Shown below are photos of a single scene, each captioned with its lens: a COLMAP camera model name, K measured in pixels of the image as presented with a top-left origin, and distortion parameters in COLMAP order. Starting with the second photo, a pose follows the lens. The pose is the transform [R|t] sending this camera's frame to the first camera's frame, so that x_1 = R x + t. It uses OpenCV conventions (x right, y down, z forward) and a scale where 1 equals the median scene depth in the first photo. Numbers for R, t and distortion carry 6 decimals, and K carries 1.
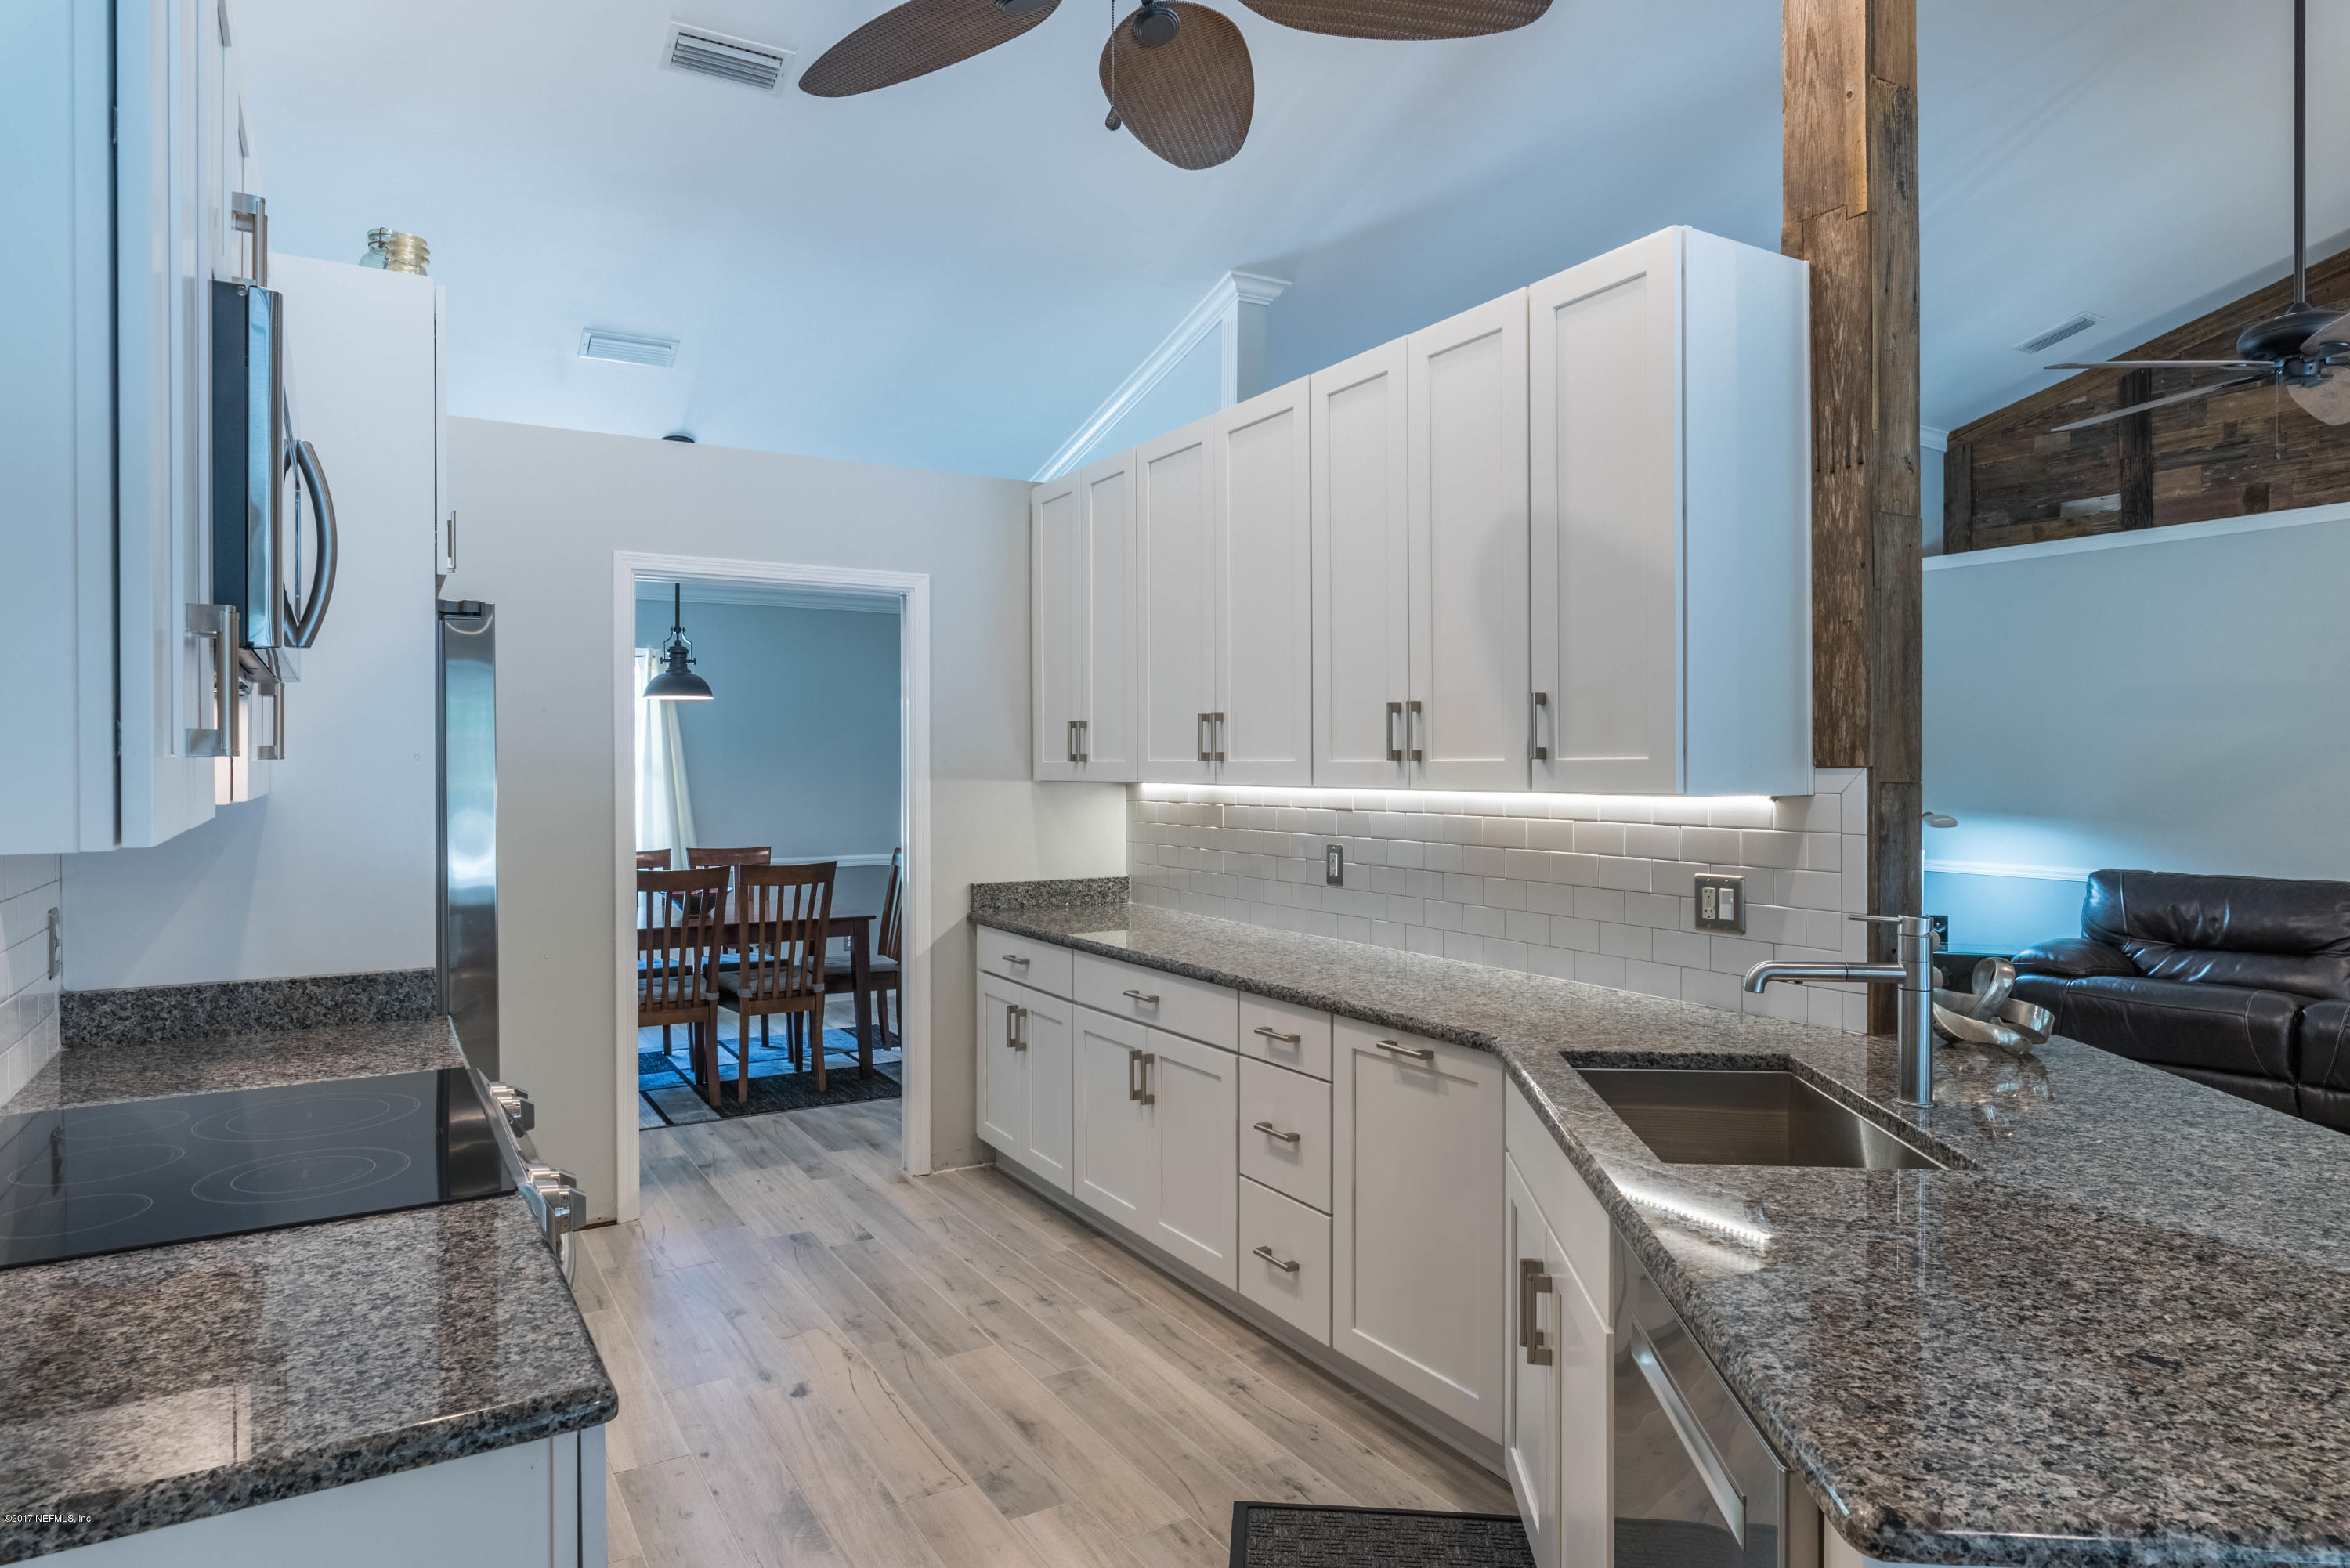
lens RADIAL K [[1369.1, 0, 1175.0], [0, 1369.1, 784.0], [0, 0, 1]] dist [-0.002787, -0.001097]
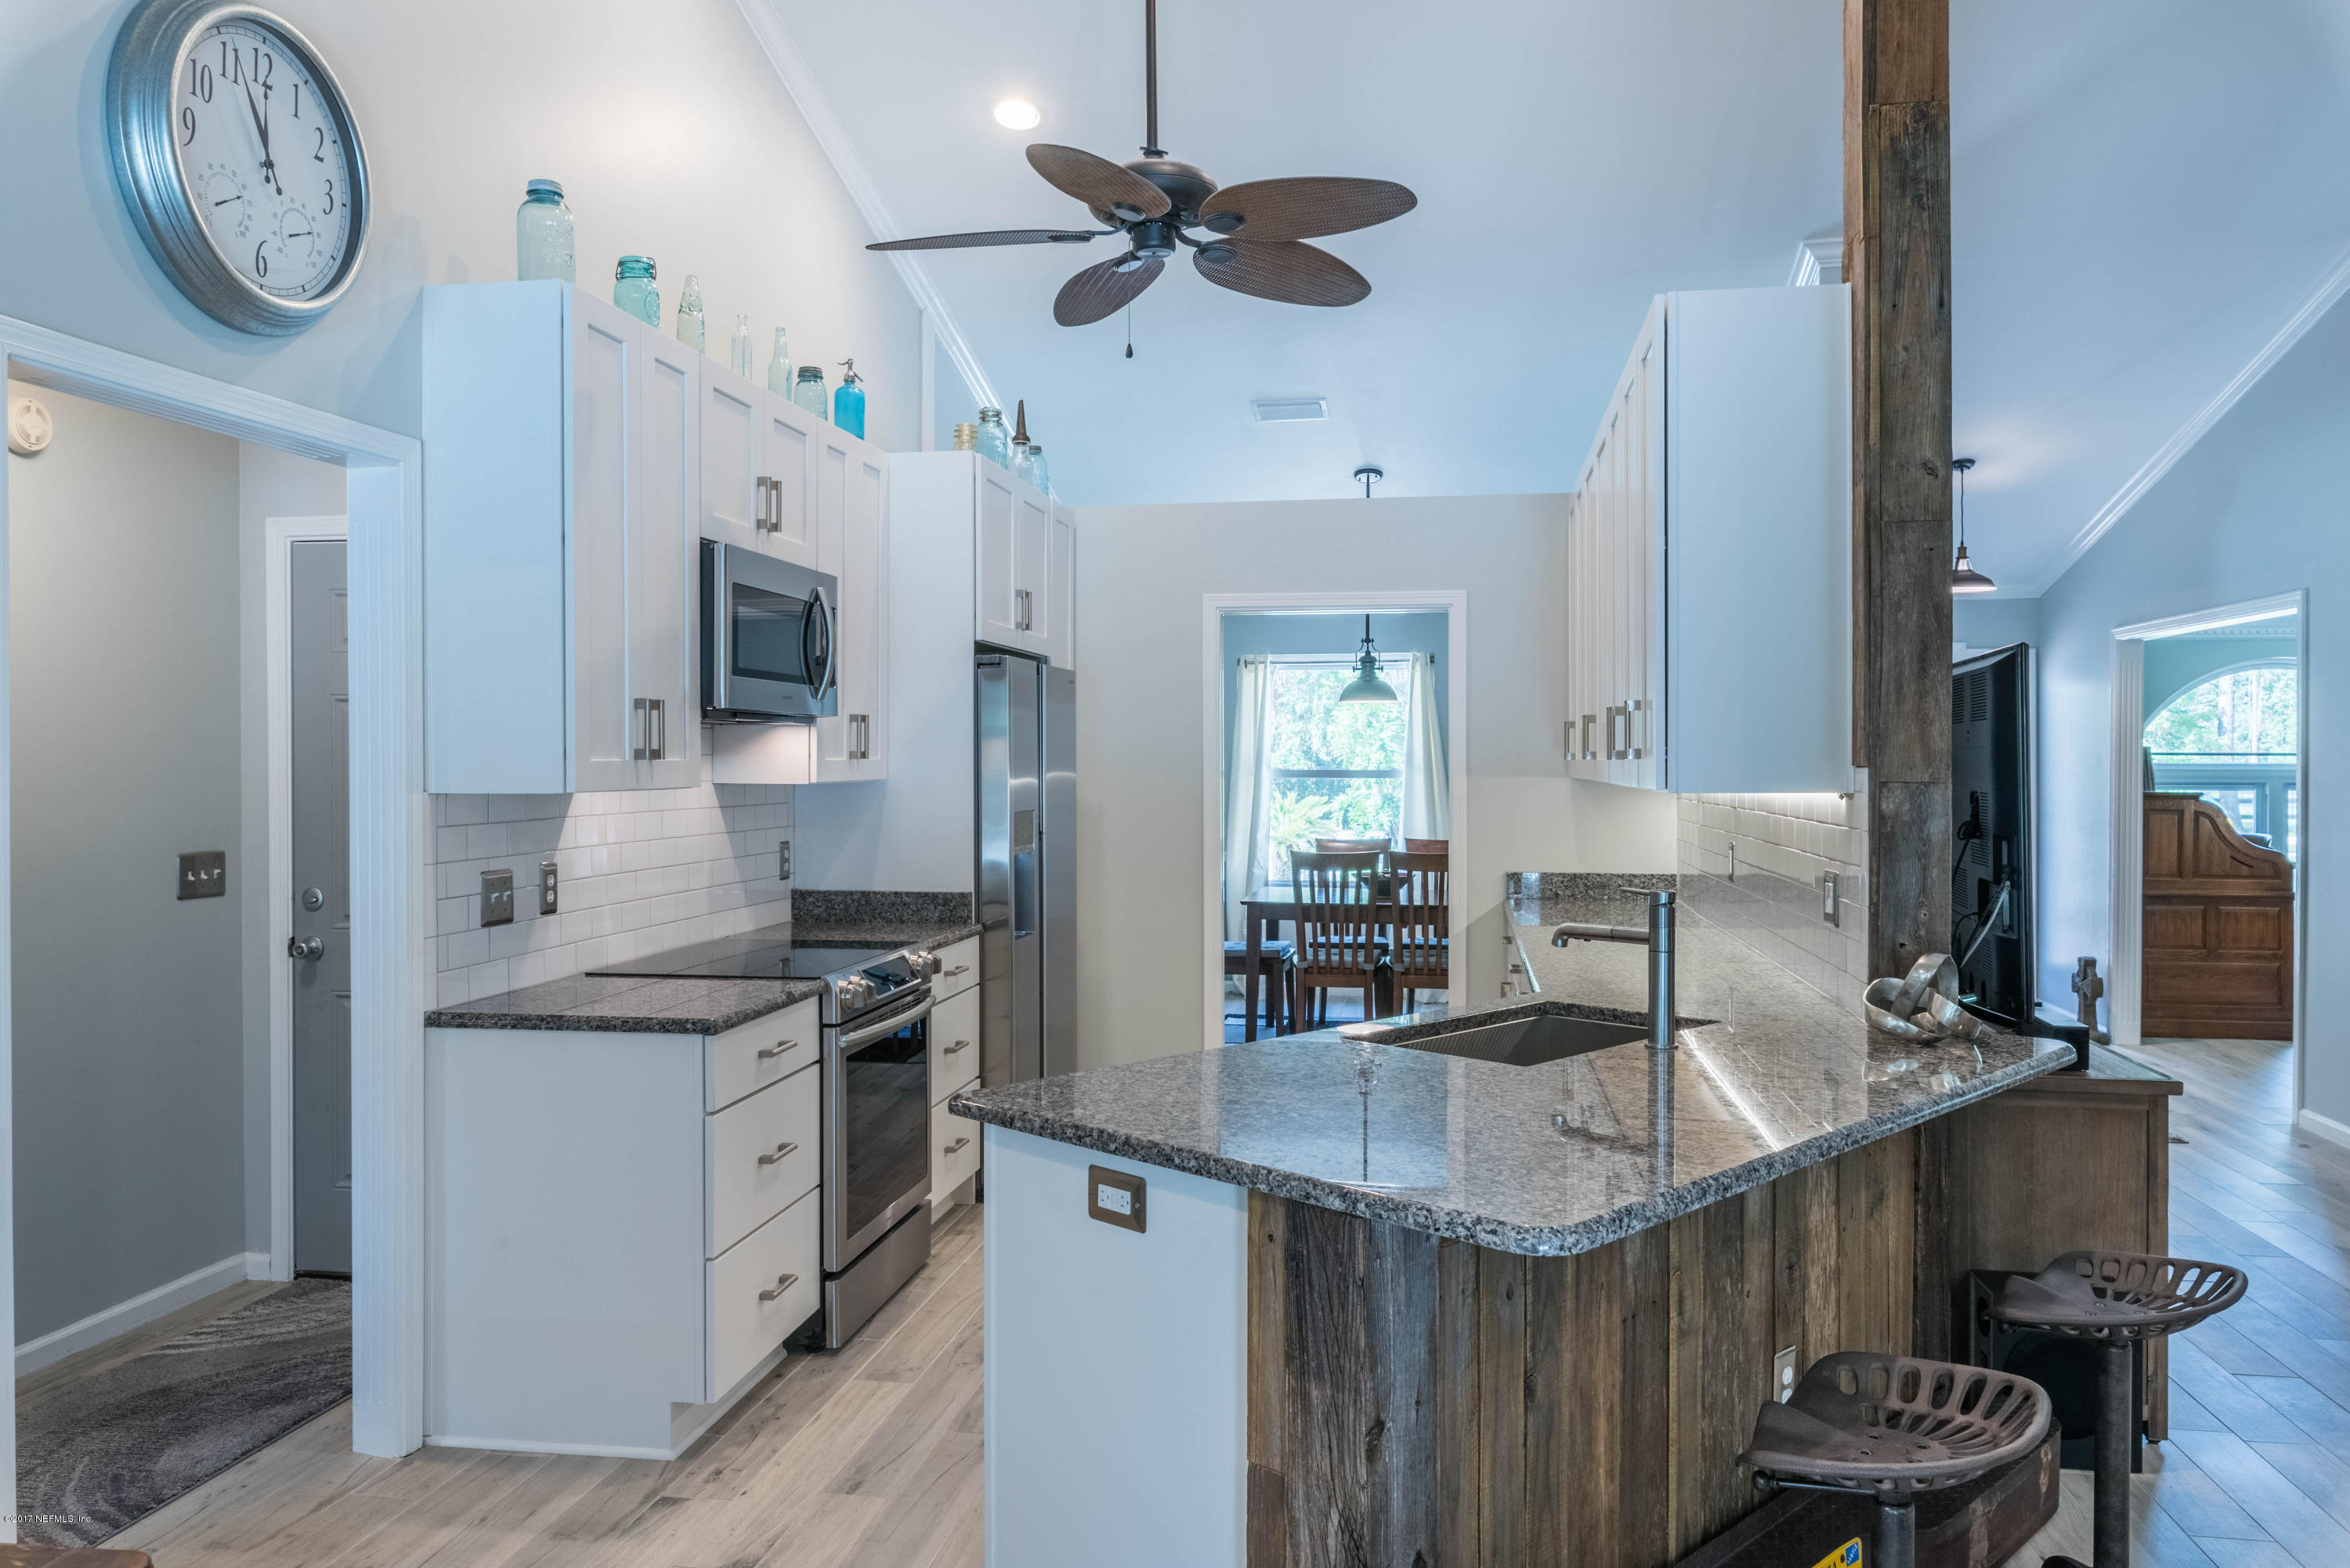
lens RADIAL K [[1642.8, 0, 1175.0], [0, 1642.8, 784.0], [0, 0, 1]] dist [-0.000480, -0.000109]
pose [[0.760853, 0.010247, -0.648843, 0.905702], [-0.009976, 0.999942, 0.004093, 0.001159], [0.648847, 0.003359, 0.760911, -0.294898]]
